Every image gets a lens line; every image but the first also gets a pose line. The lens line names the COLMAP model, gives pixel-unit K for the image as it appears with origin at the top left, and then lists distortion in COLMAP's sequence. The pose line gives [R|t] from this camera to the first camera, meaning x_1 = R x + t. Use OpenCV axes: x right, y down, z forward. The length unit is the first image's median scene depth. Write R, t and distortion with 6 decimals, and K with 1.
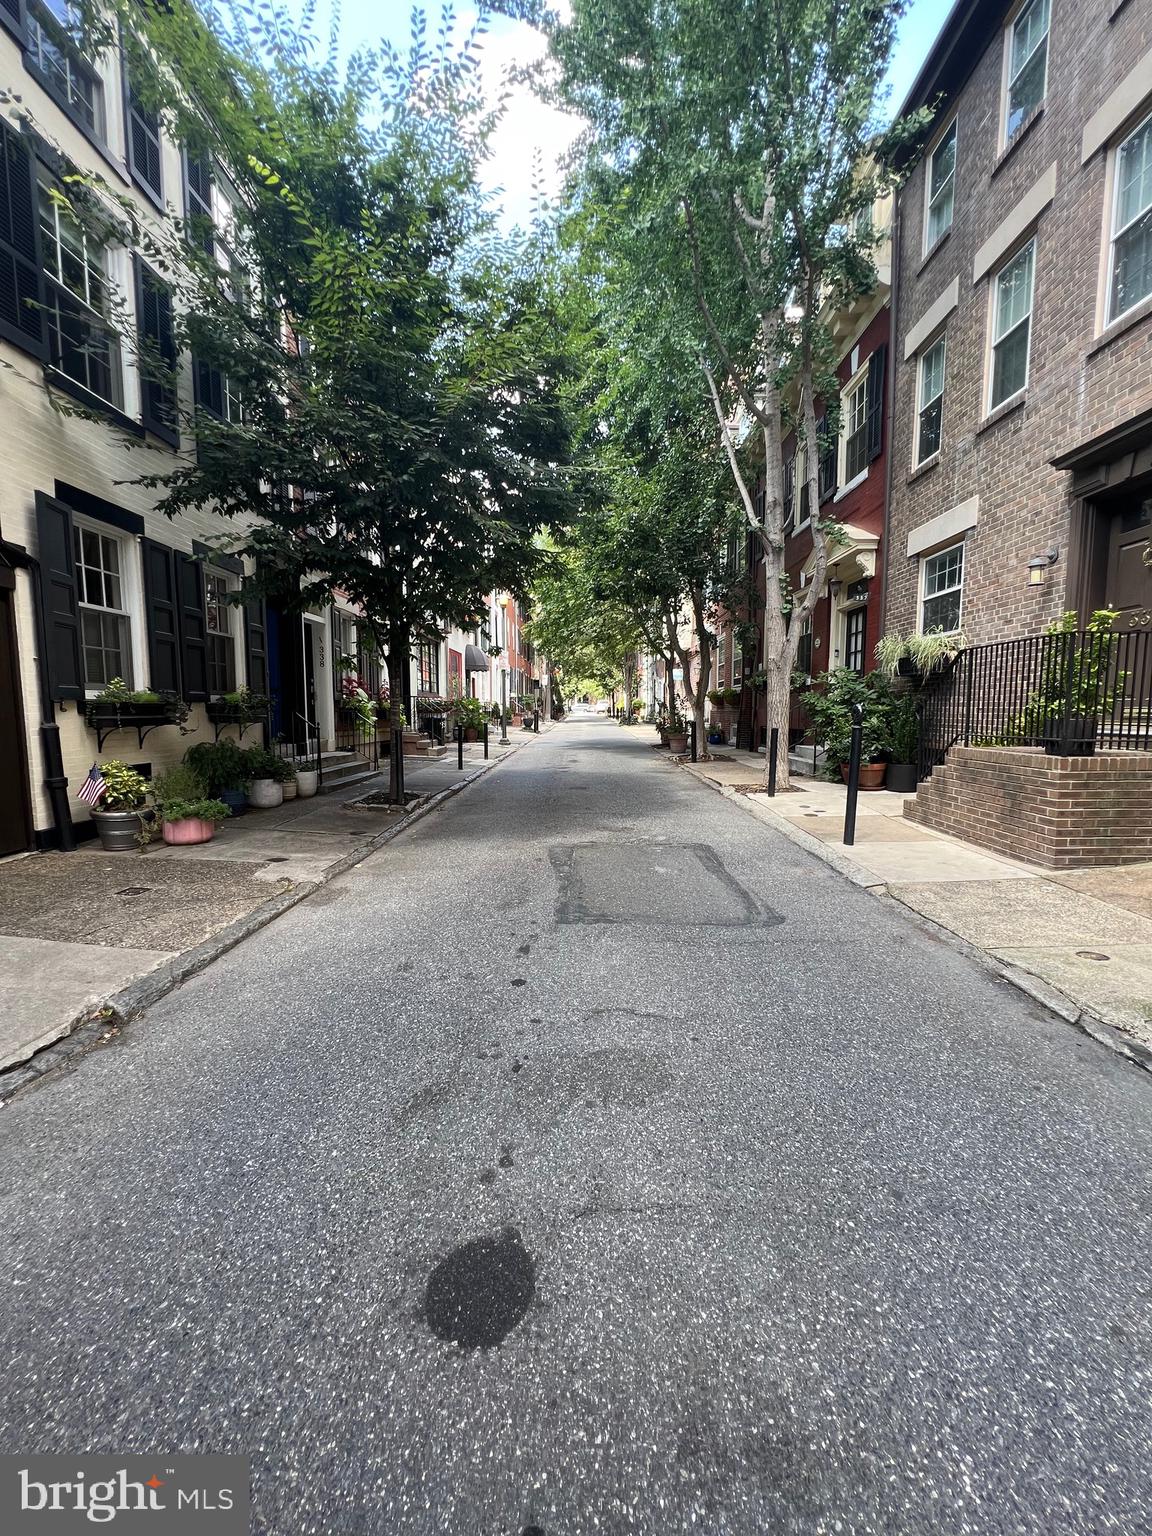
lens RADIAL K [[617.3, 0, 577.2], [0, 617.3, 767.3], [0, 0, 1]] dist [-0.002075, -0.000094]
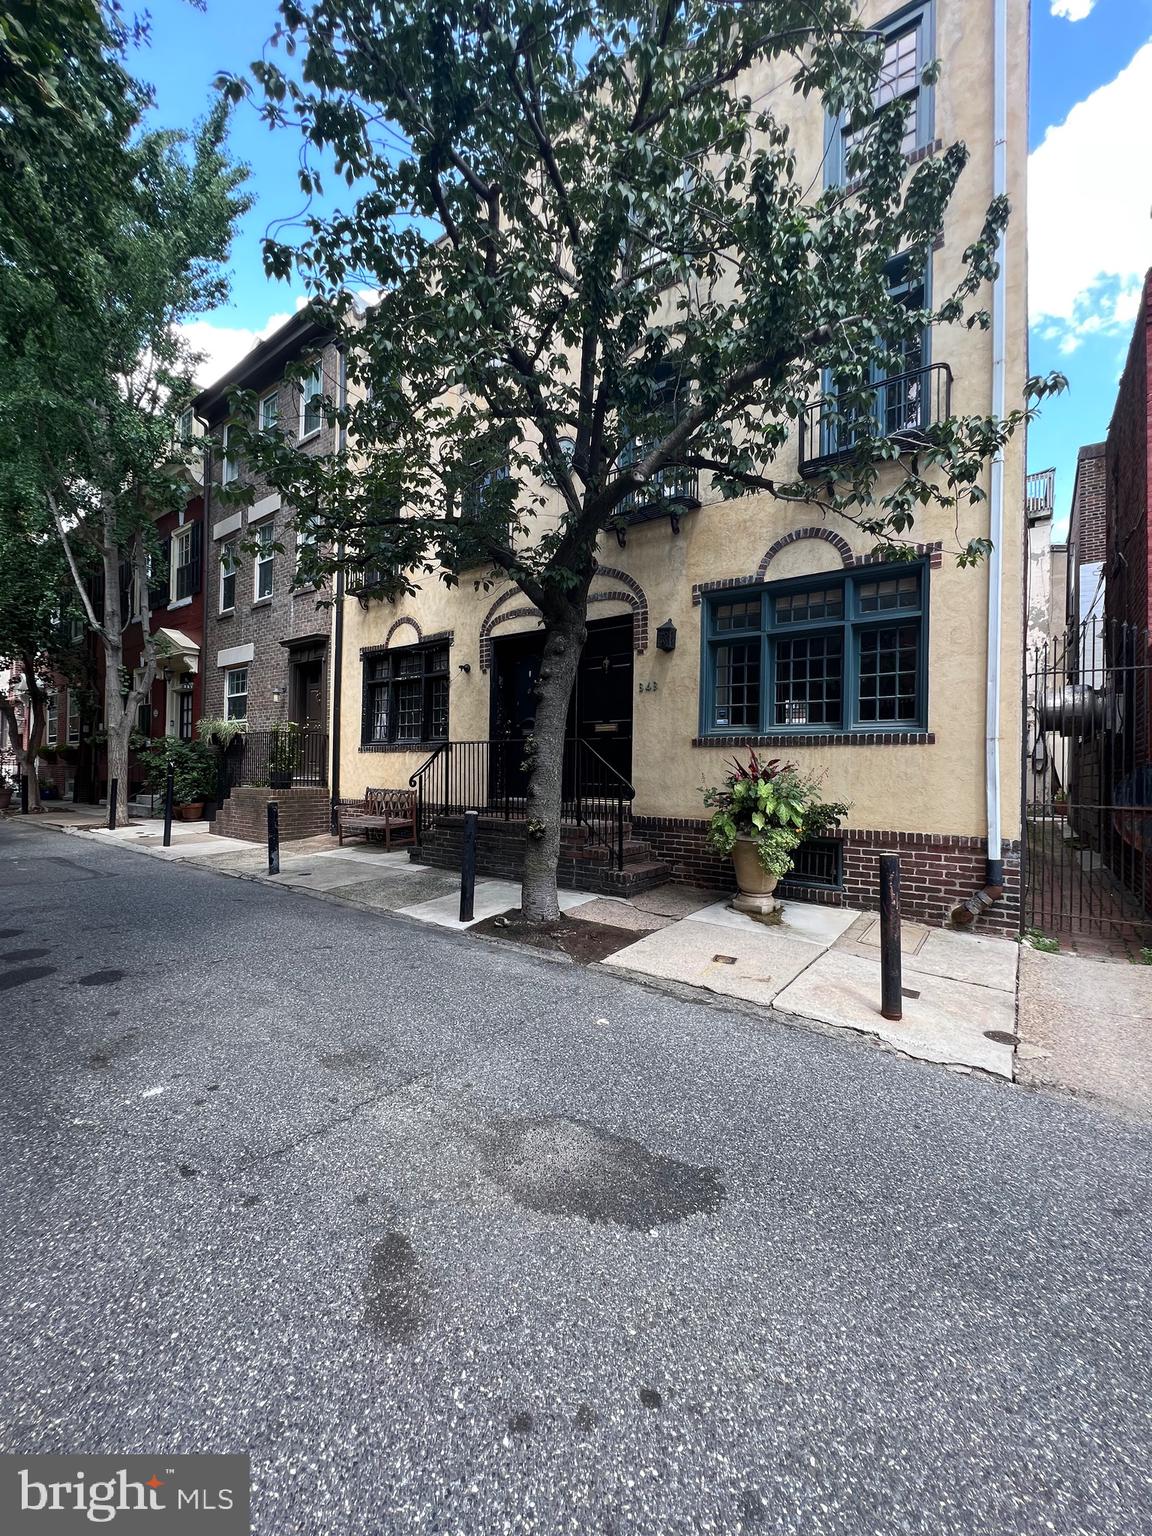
lens RADIAL K [[617.3, 0, 576.5], [0, 617.3, 766.9], [0, 0, 1]] dist [-0.002075, -0.000094]
pose [[0.584481, 0.019795, 0.811166, -0.164796], [0.059167, 0.996001, -0.066938, 0.054594], [-0.809247, 0.087118, 0.580973, -0.542031]]
